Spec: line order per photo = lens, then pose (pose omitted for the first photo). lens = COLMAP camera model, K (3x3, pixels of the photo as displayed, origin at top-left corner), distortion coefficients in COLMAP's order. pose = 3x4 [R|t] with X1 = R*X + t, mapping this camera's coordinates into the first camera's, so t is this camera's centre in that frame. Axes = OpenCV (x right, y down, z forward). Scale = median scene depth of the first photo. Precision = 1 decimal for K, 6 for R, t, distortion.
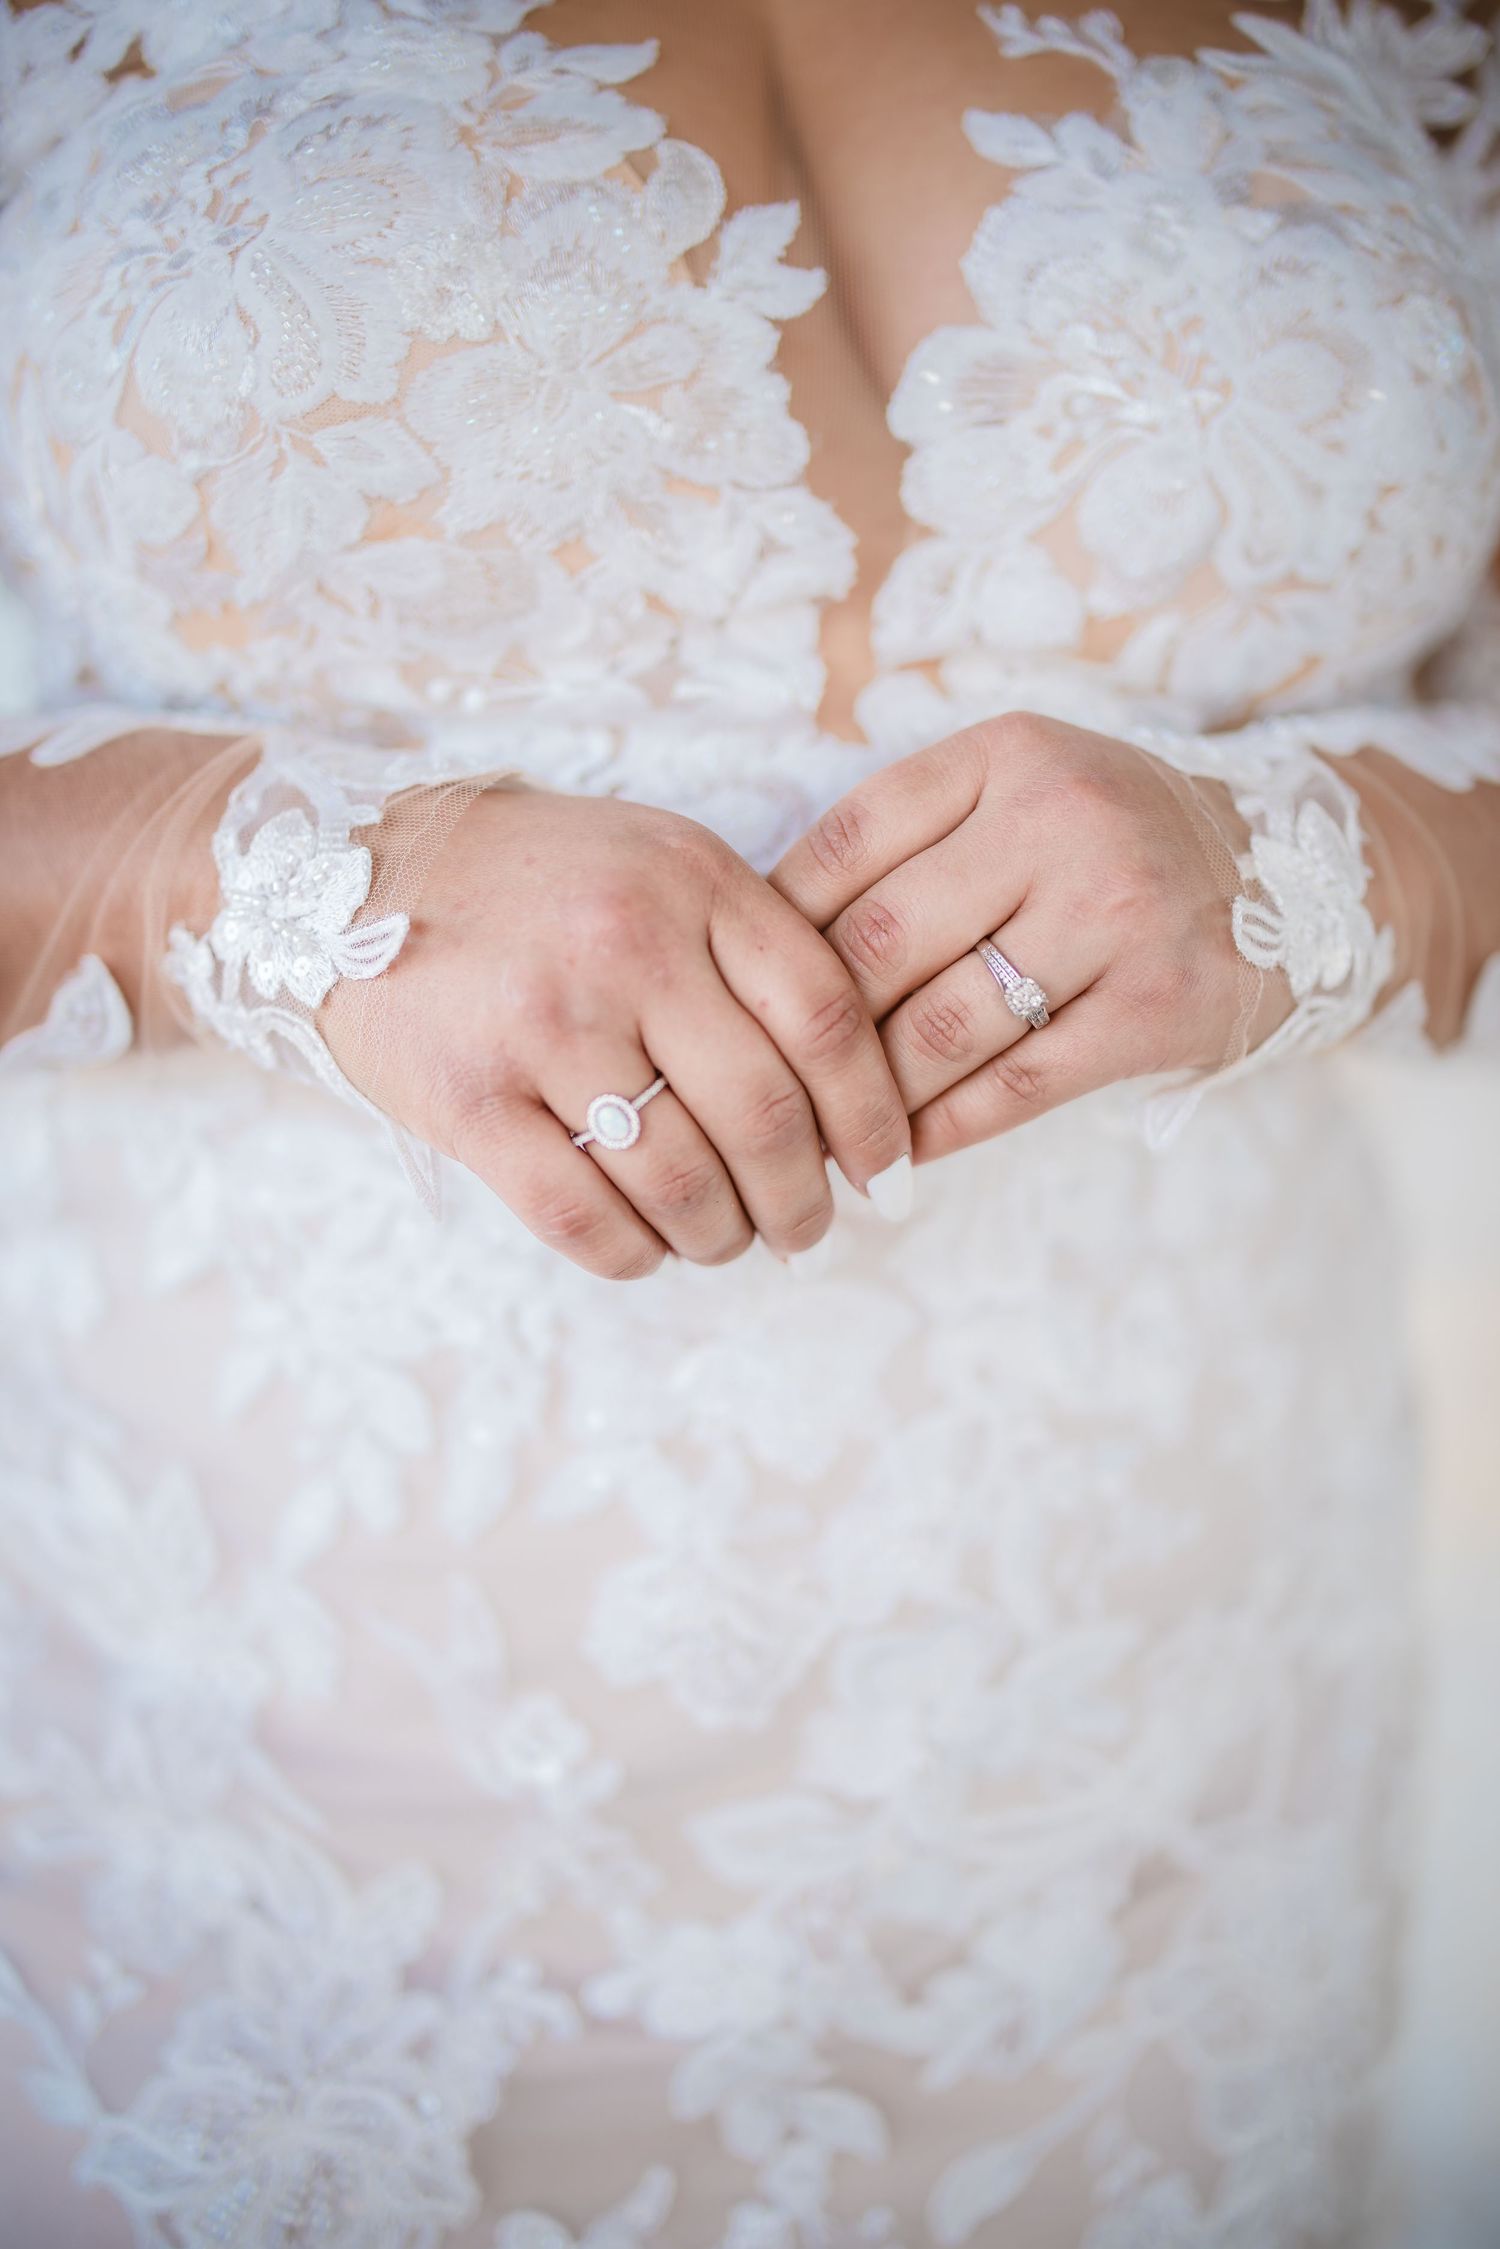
lens RADIAL K [[3259.8, 0, 750.0], [0, 3259.8, 1124.5], [0, 0, 1]] dist [-0.204754, 0.753302]
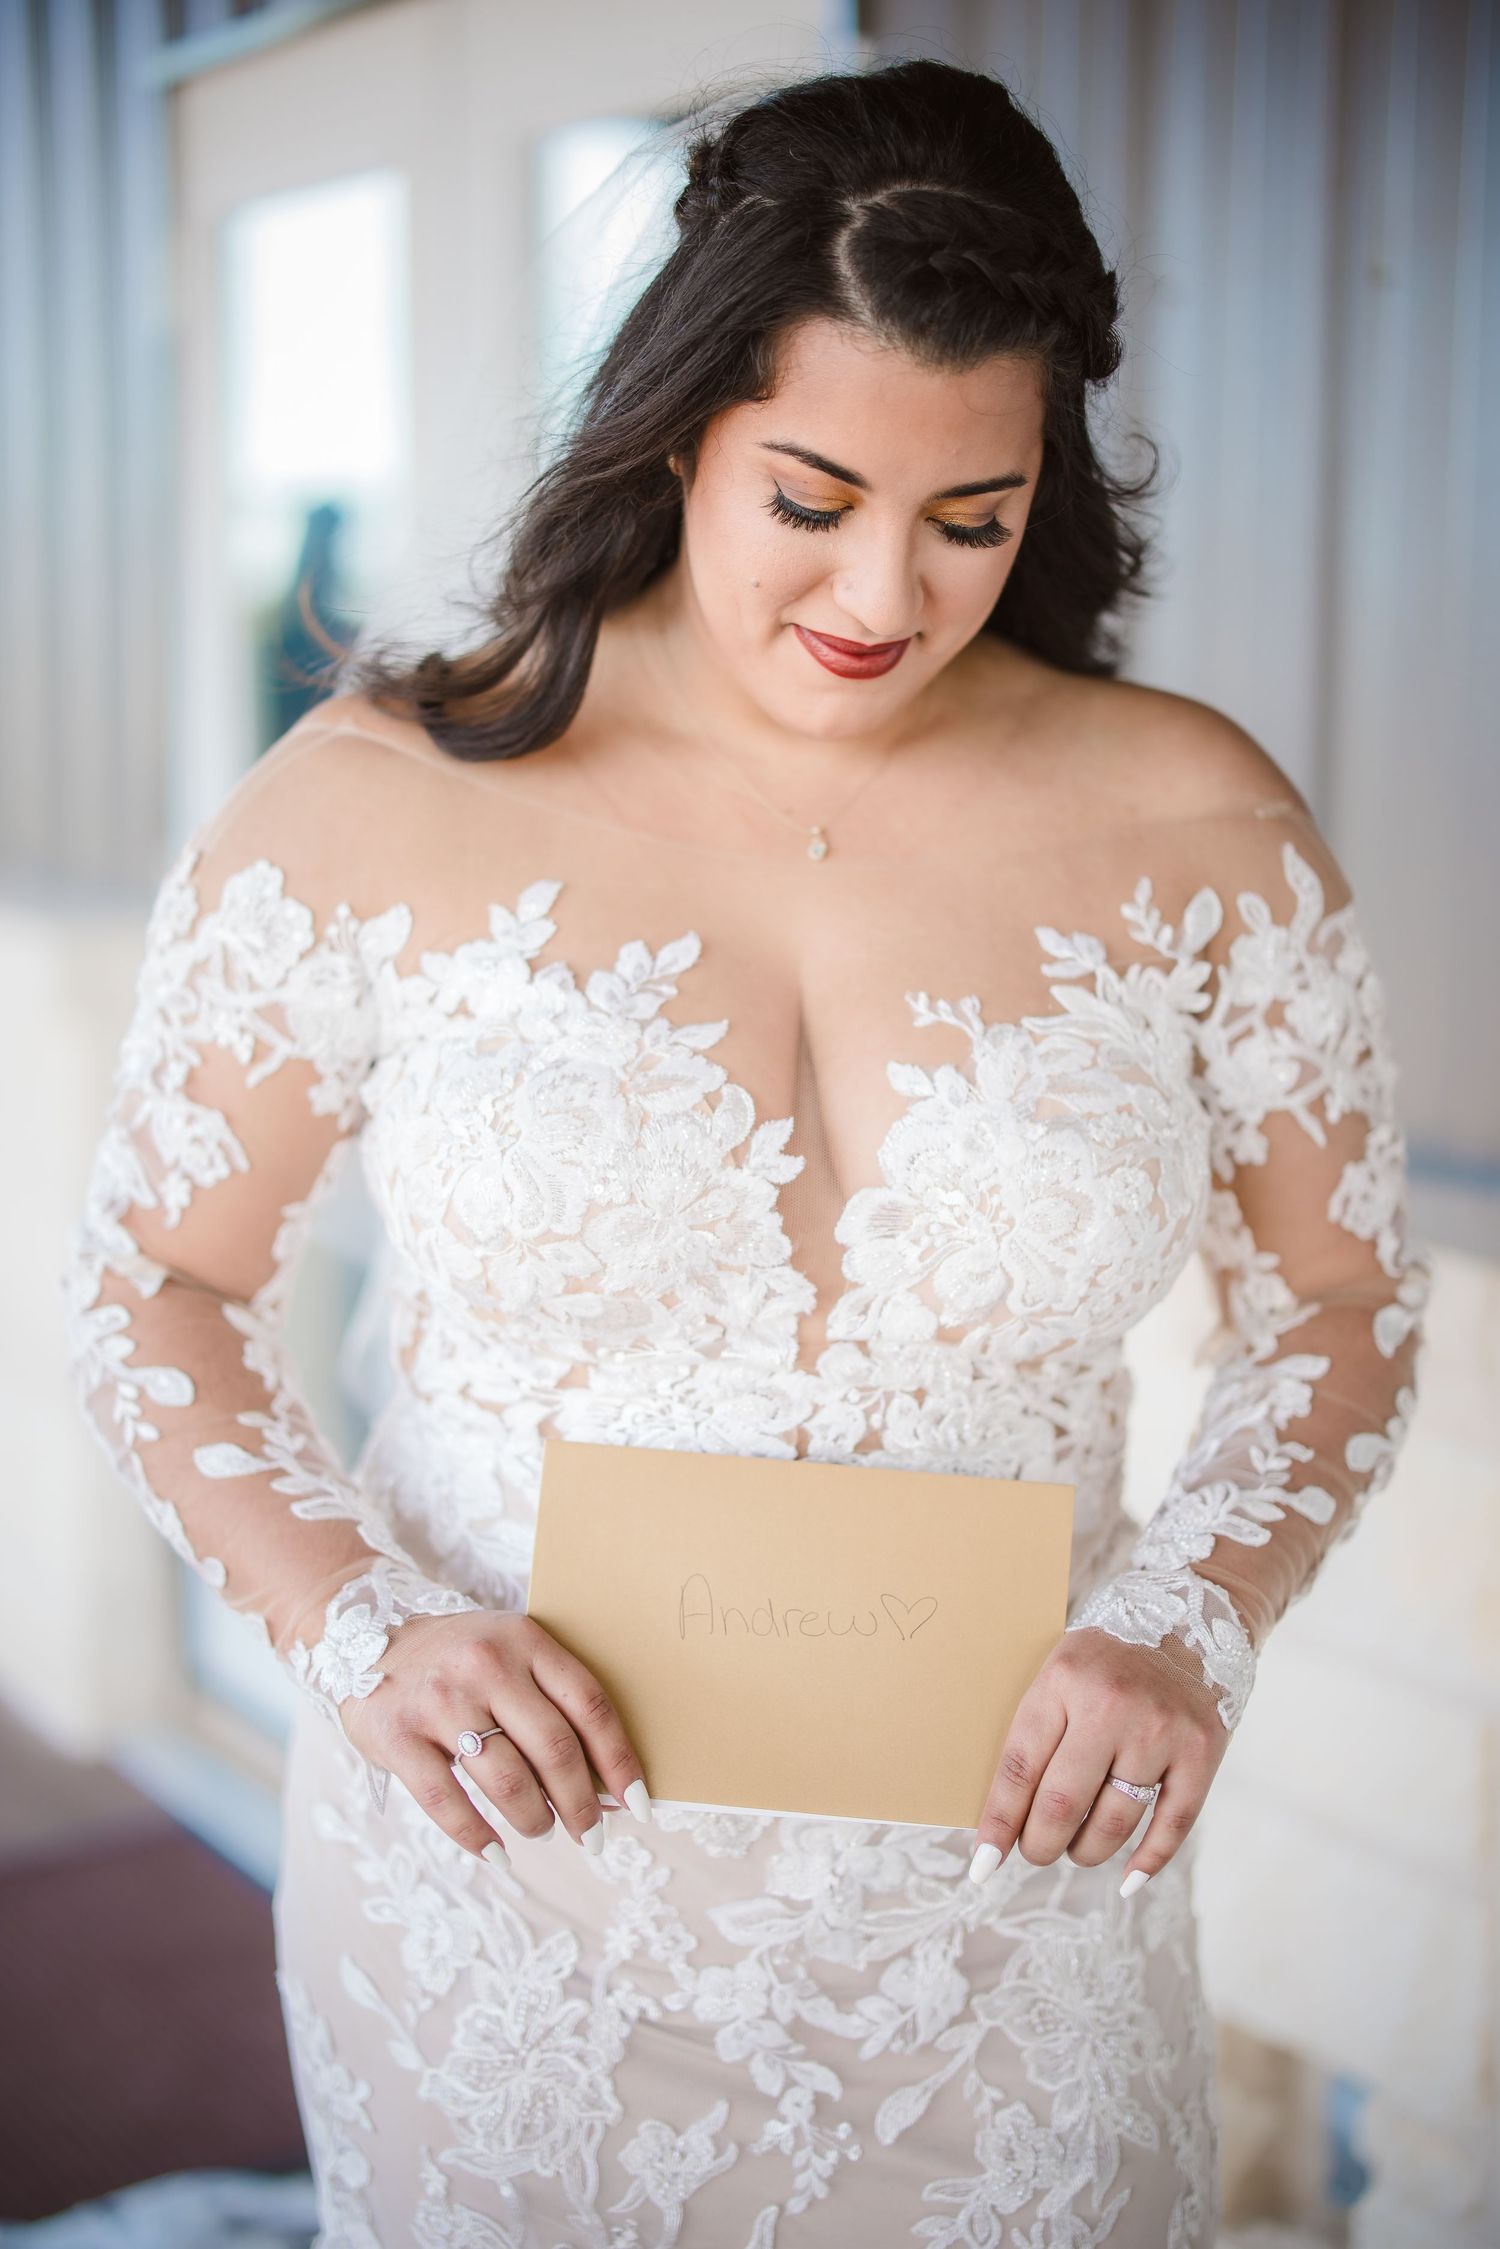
lens RADIAL K [[3259.8, 0, 750.0], [0, 3259.8, 1124.5], [0, 0, 1]] dist [-0.204754, 0.753302]
pose [[0.992902, 0.051248, -0.107330, 0.199959], [-0.045092, 0.997238, 0.059017, -0.397349], [0.110058, -0.053758, 0.992470, -0.951405]]
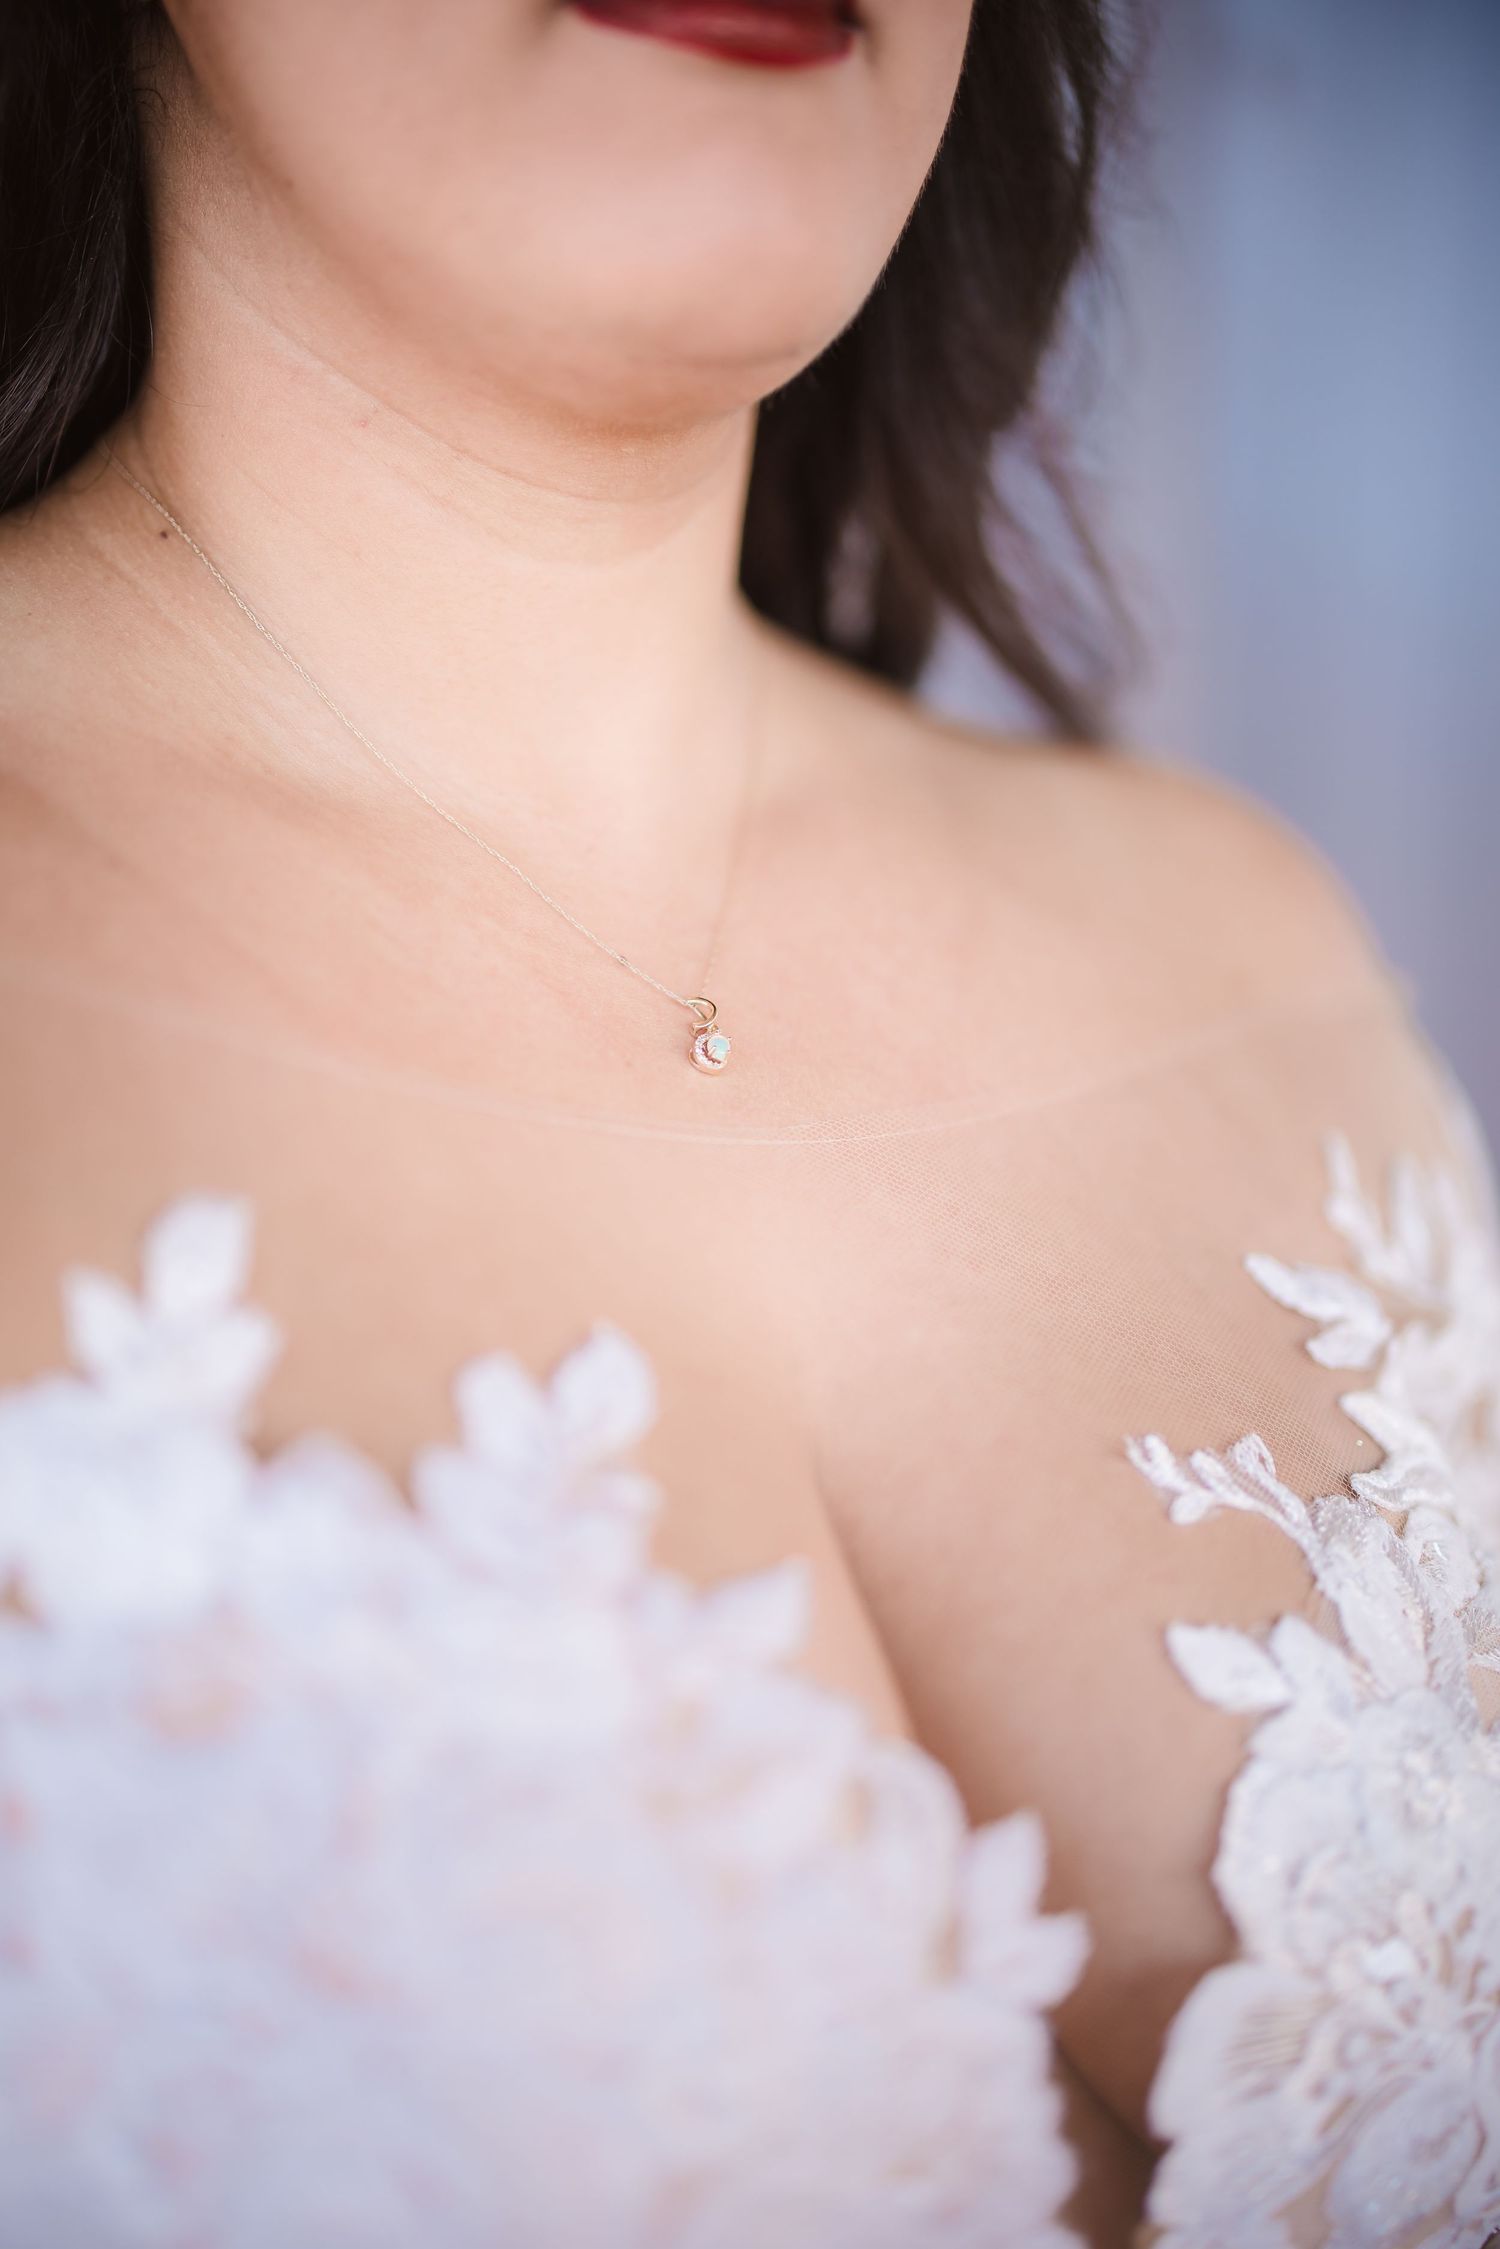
lens RADIAL K [[3259.8, 0, 750.0], [0, 3259.8, 1124.5], [0, 0, 1]] dist [-0.204754, 0.753302]
pose [[0.861530, 0.011428, 0.507578, -0.394675], [0.020599, 0.998137, -0.057436, -0.396729], [-0.507288, 0.059939, 0.859689, 0.425862]]
